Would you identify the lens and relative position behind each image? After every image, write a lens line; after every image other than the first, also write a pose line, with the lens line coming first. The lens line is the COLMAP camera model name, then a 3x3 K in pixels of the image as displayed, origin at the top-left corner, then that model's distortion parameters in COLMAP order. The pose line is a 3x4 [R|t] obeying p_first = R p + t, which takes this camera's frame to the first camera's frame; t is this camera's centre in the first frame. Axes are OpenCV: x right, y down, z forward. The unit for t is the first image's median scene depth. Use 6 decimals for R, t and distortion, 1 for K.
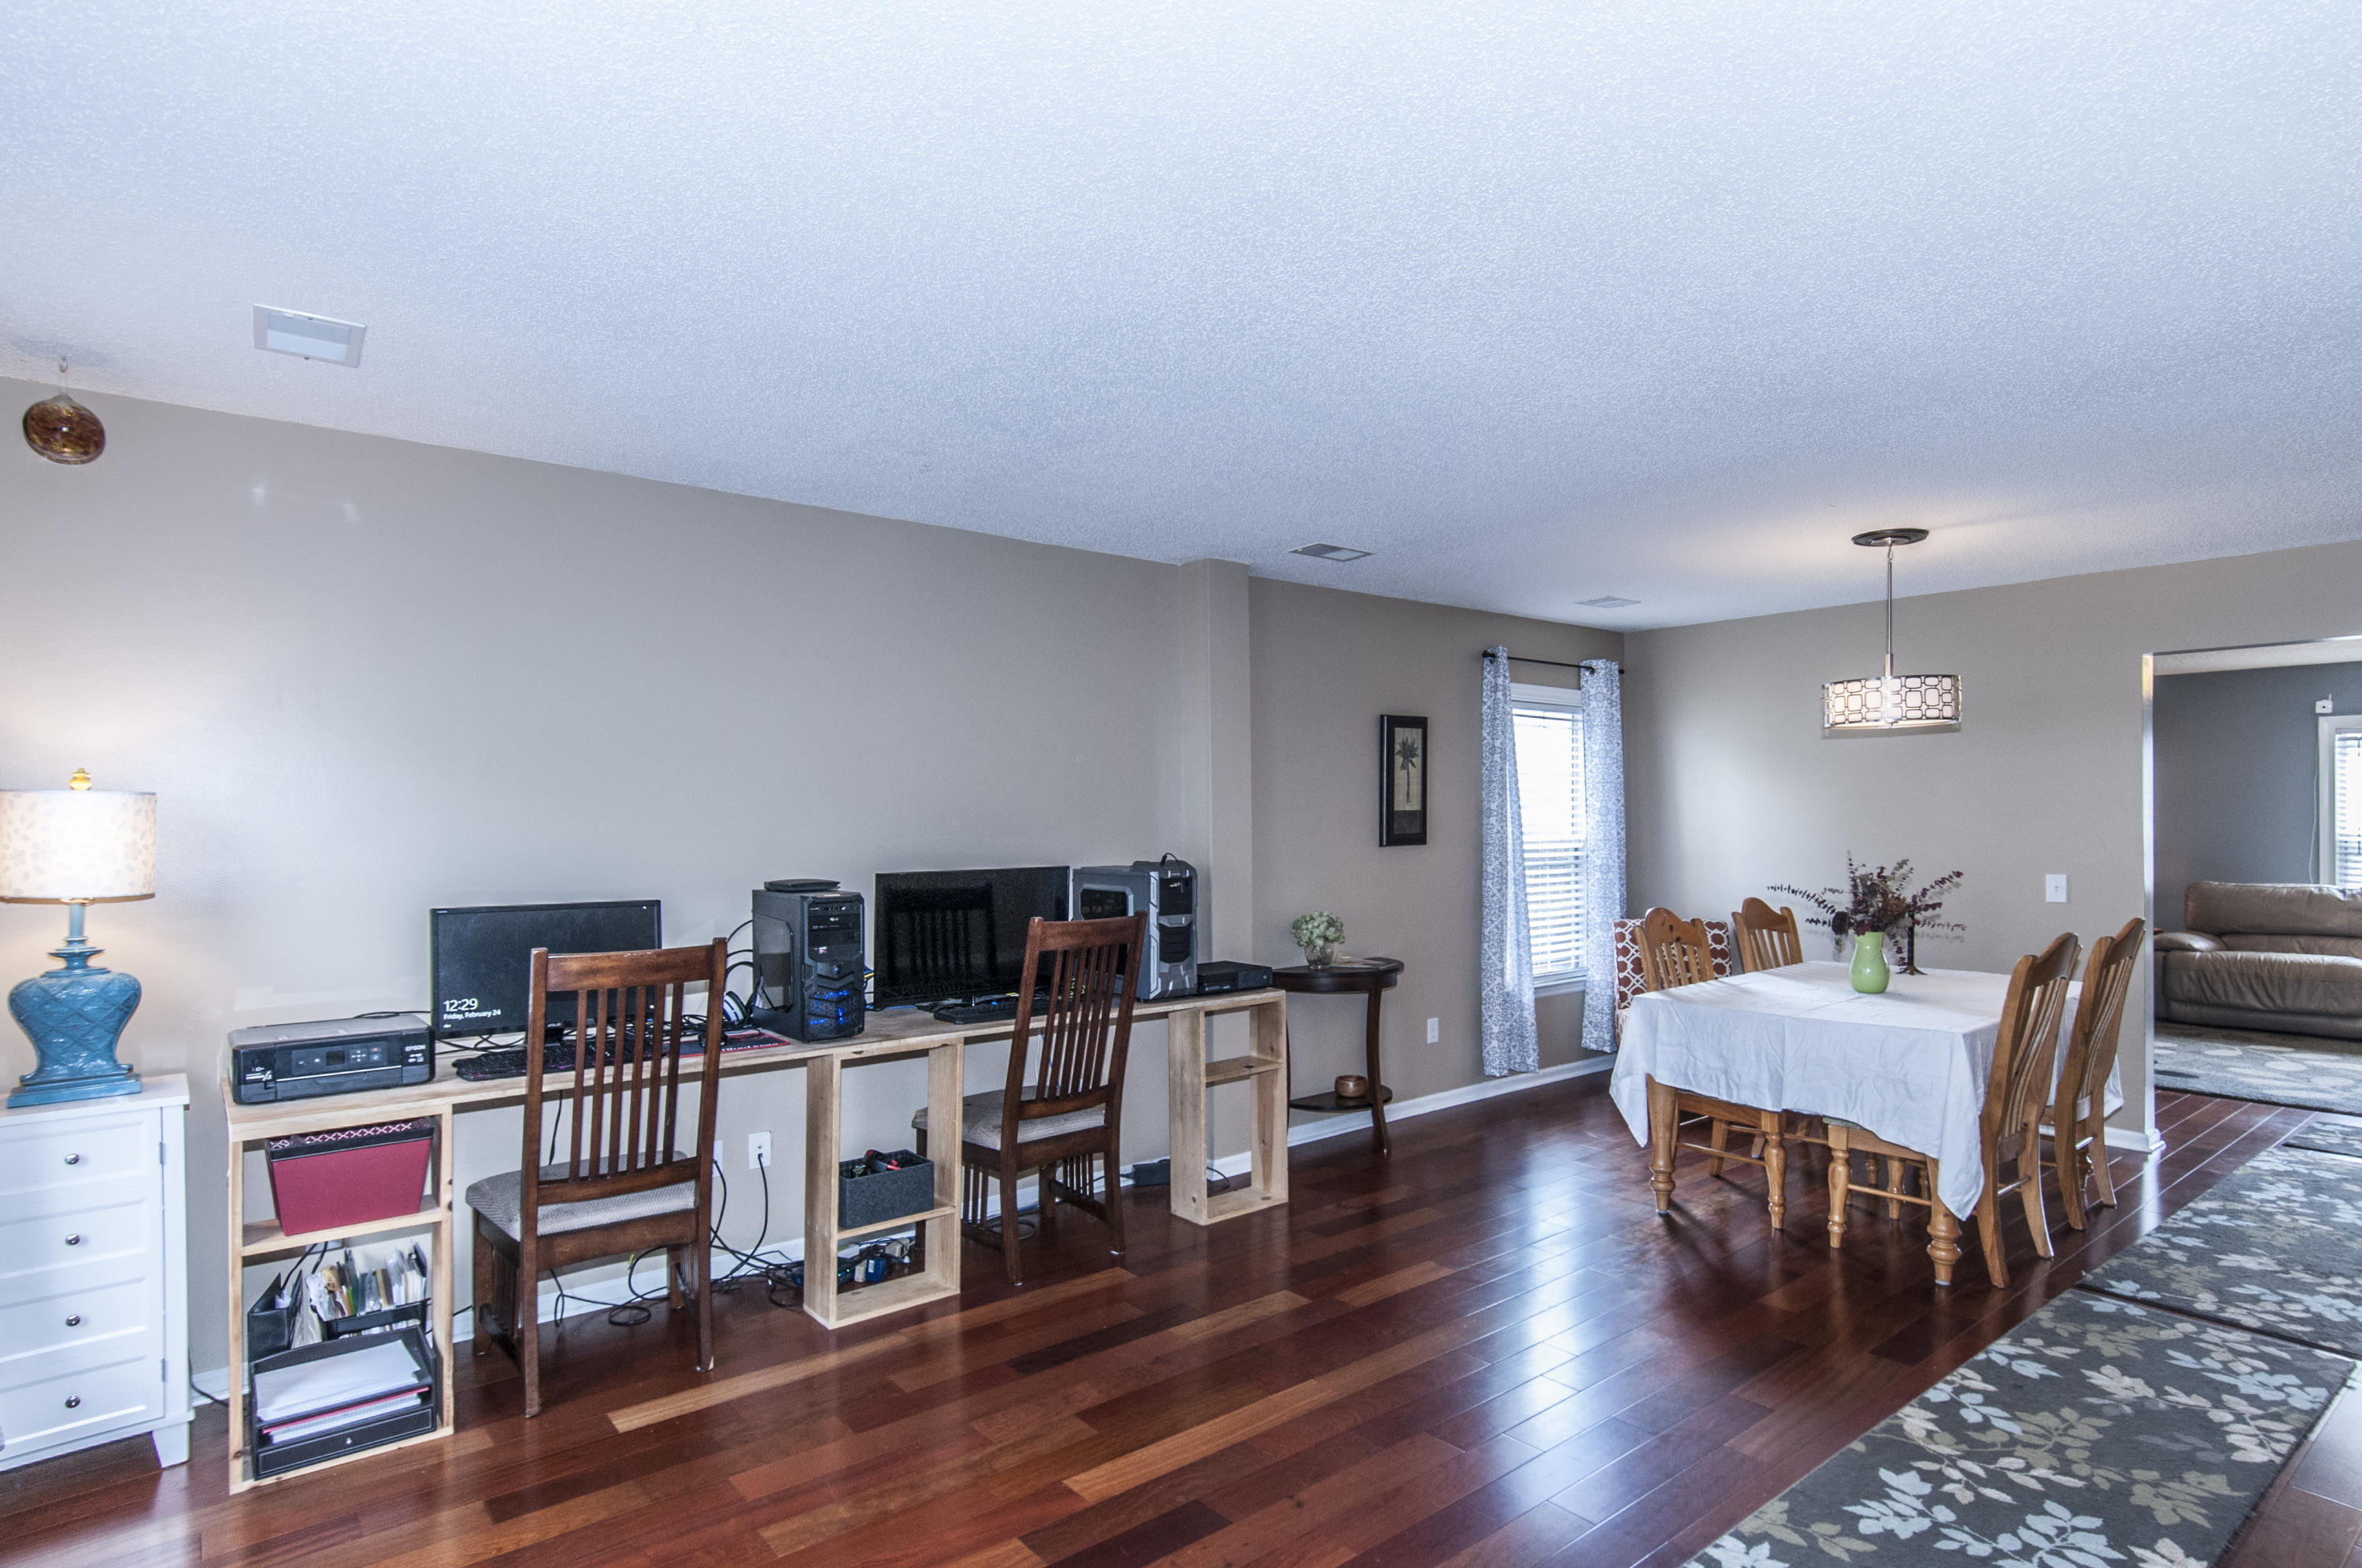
lens RADIAL K [[1236.8, 0, 1204.4], [0, 1236.8, 791.2], [0, 0, 1]] dist [0.009192, -0.006918]
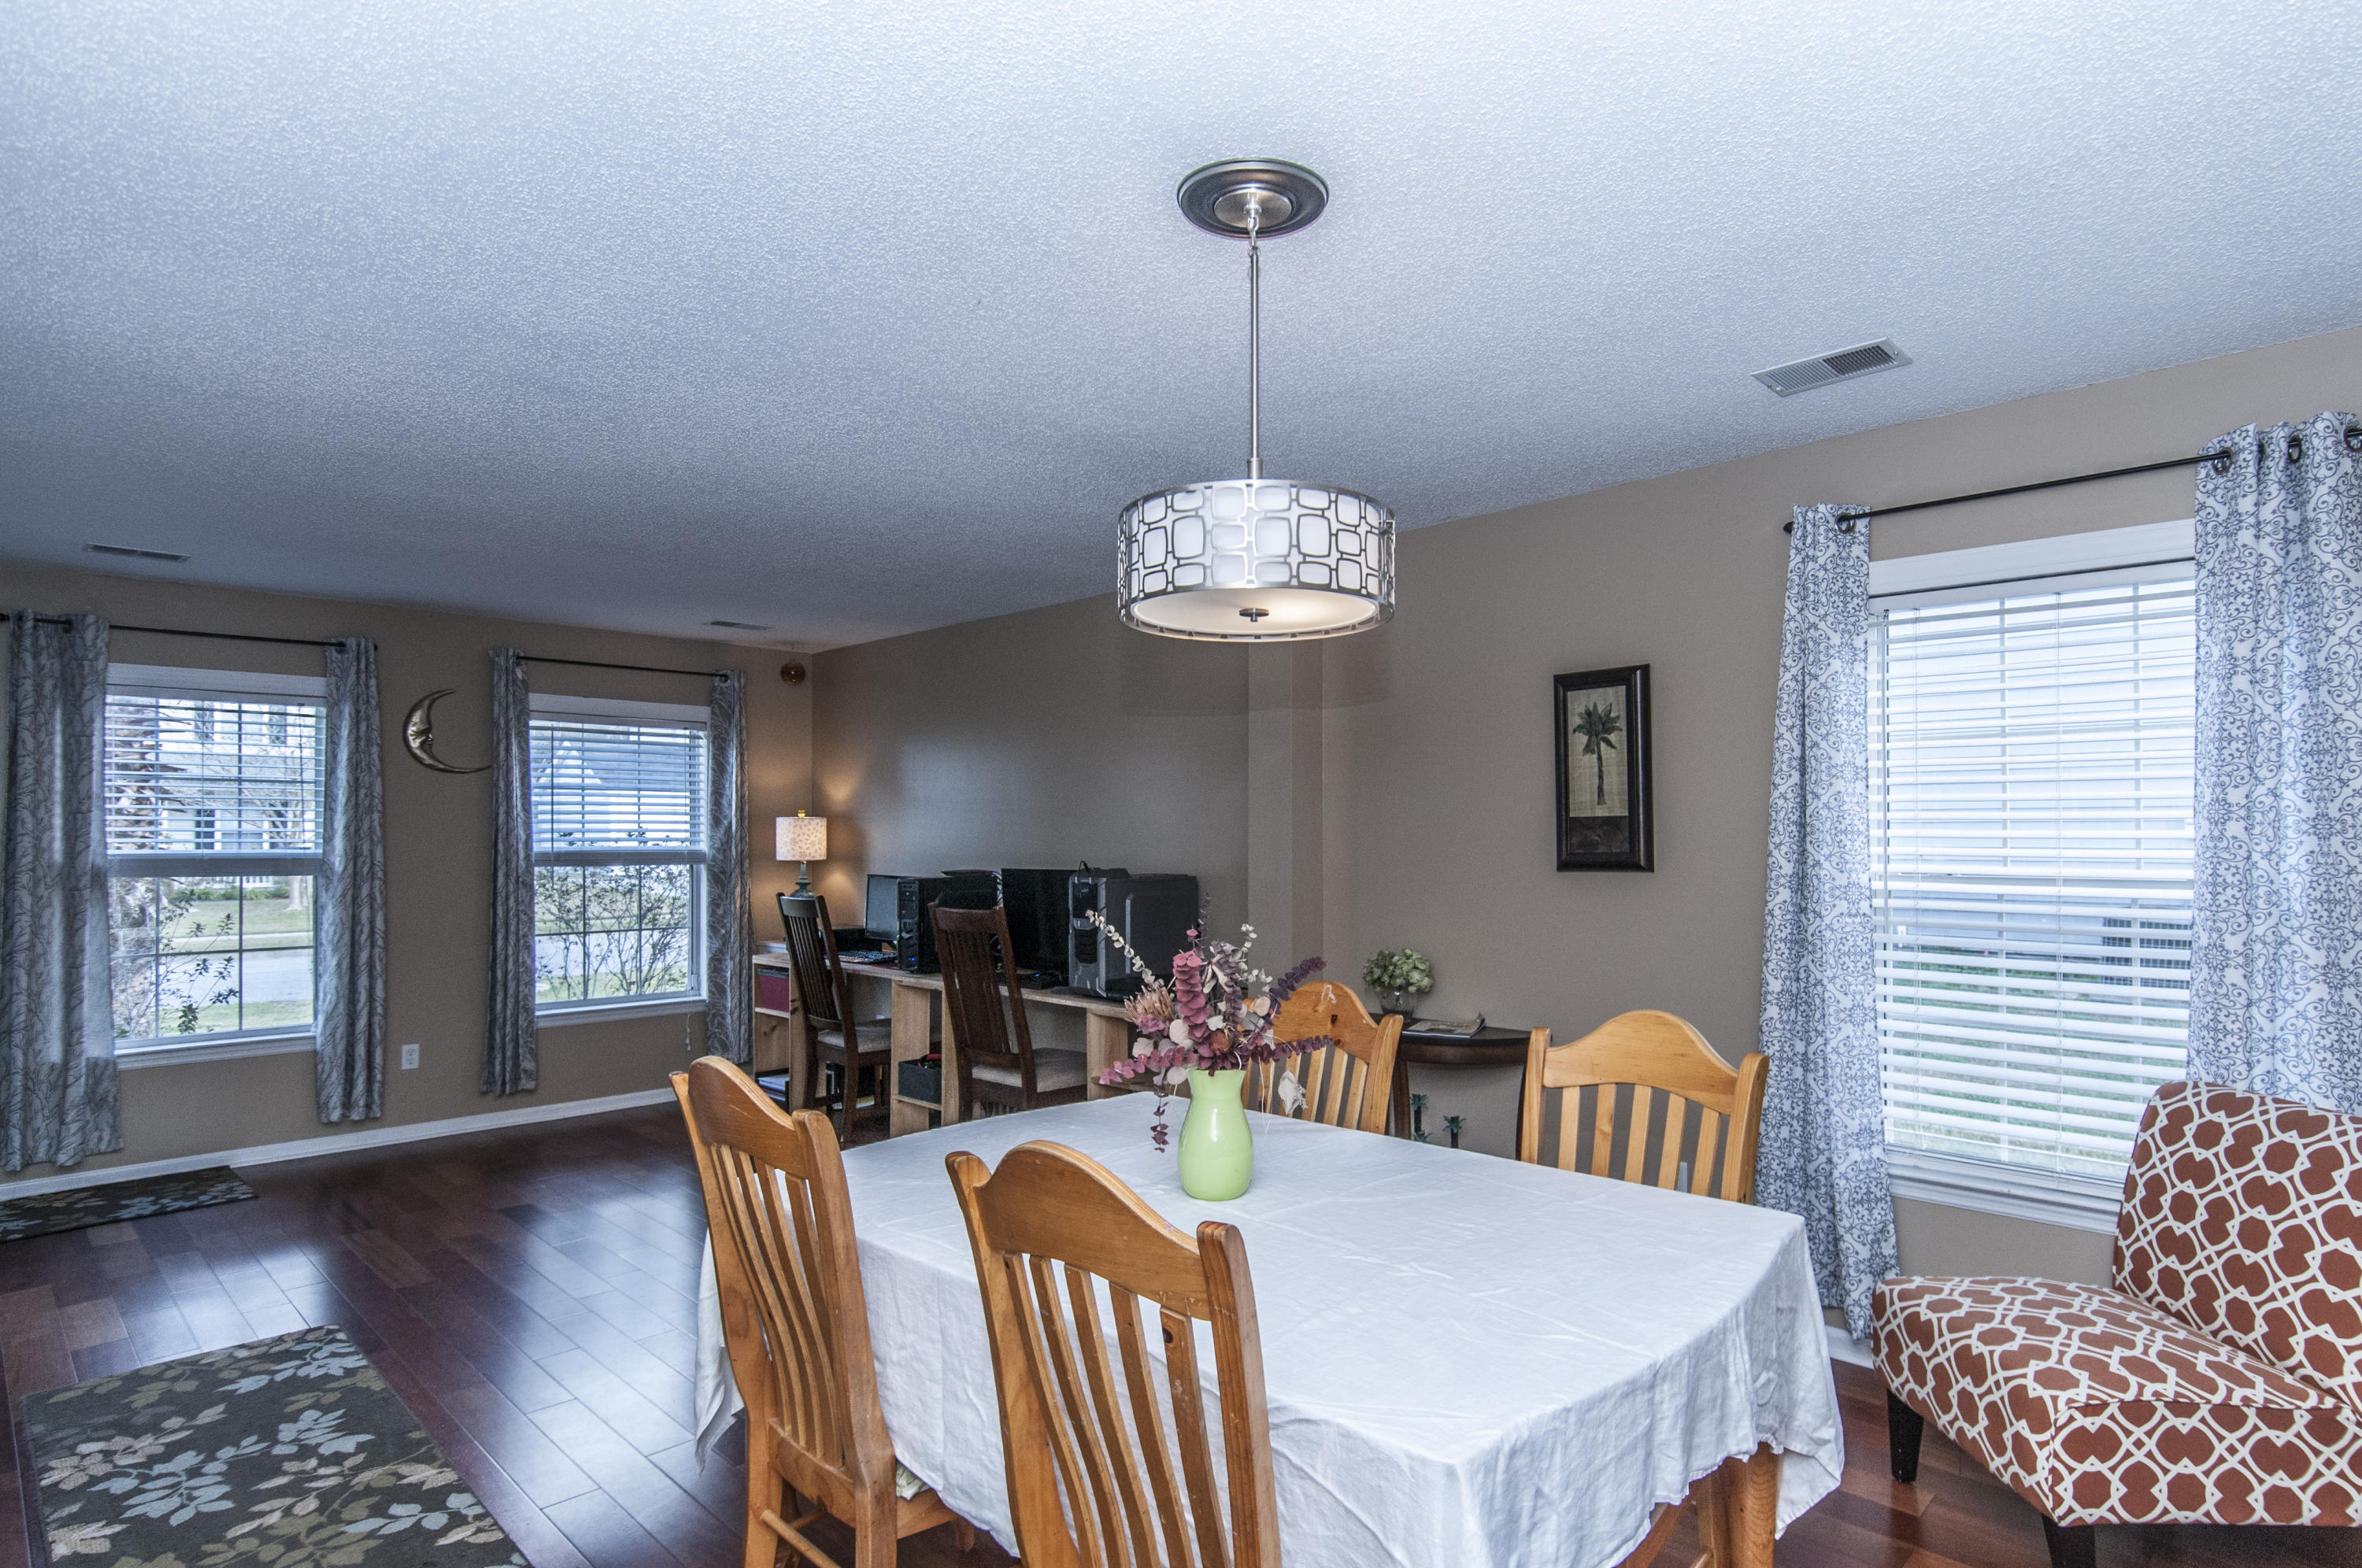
lens RADIAL K [[1236.8, 0, 1197.0], [0, 1236.8, 789.2], [0, 0, 1]] dist [0.009192, -0.006918]
pose [[0.117193, -0.039425, -0.992326, 1.636538], [0.005591, 0.999222, -0.039038, 0.052761], [0.993093, -0.000973, 0.117323, 1.528673]]
